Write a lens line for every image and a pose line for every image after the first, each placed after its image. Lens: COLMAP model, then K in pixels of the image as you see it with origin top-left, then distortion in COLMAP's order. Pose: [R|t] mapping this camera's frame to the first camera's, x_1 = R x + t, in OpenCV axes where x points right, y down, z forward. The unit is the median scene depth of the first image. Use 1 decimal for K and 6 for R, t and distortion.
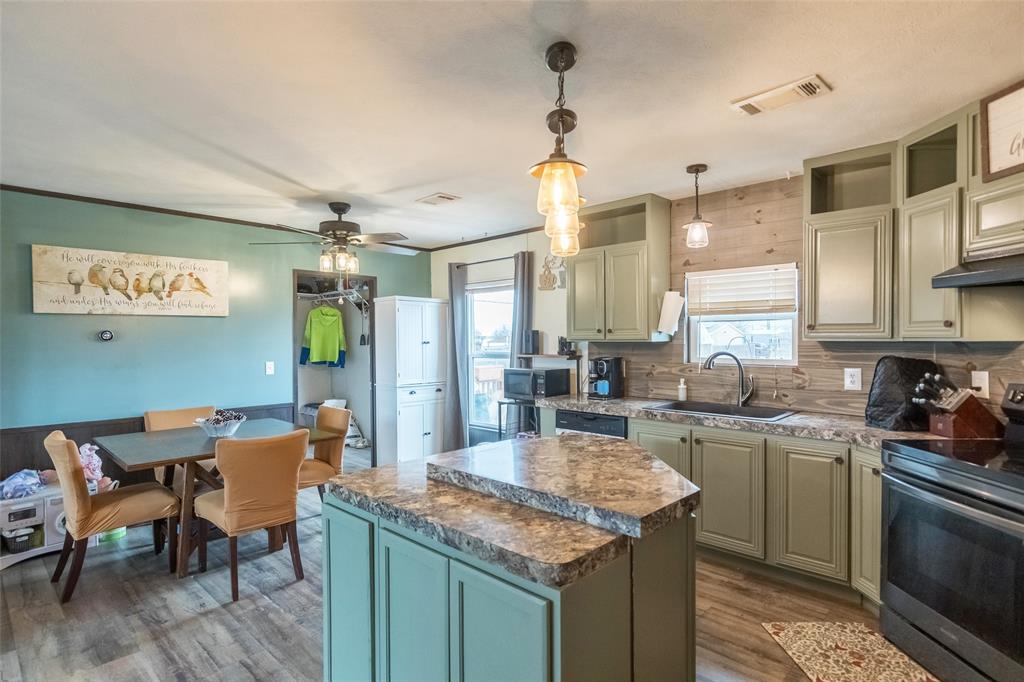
lens RADIAL K [[525.5, 0, 510.1], [0, 525.5, 346.6], [0, 0, 1]] dist [0.003189, 0.000189]
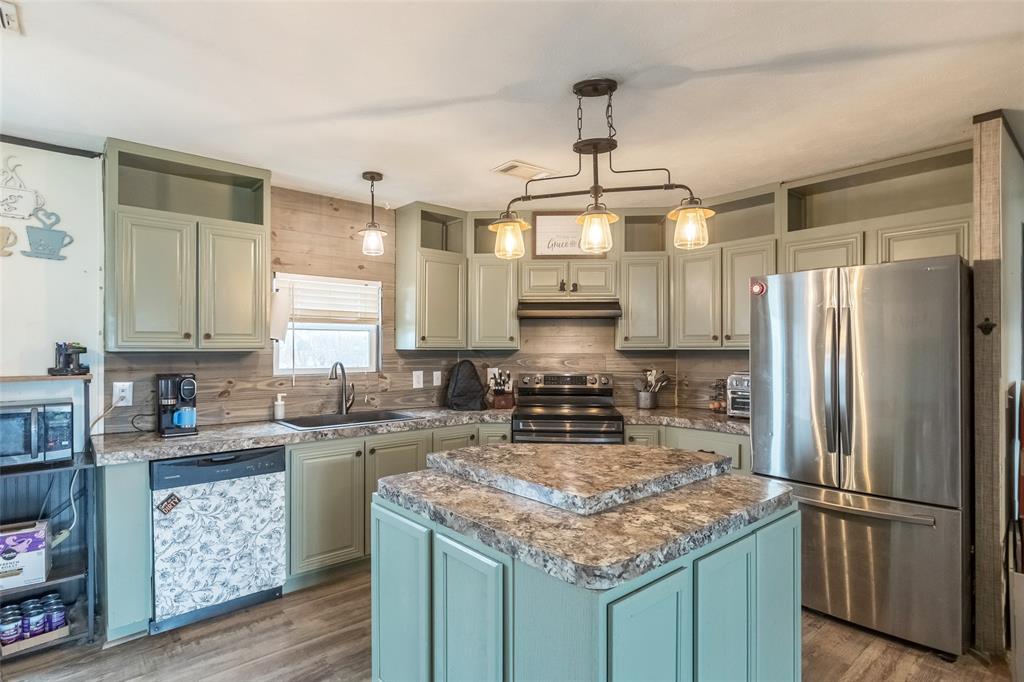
lens RADIAL K [[525.5, 0, 510.1], [0, 525.5, 346.6], [0, 0, 1]] dist [0.003189, 0.000189]
pose [[0.099244, 0.009546, 0.995017, -0.597444], [0.016657, 0.999798, -0.011253, -0.000596], [-0.994924, 0.017691, 0.099065, 0.639428]]
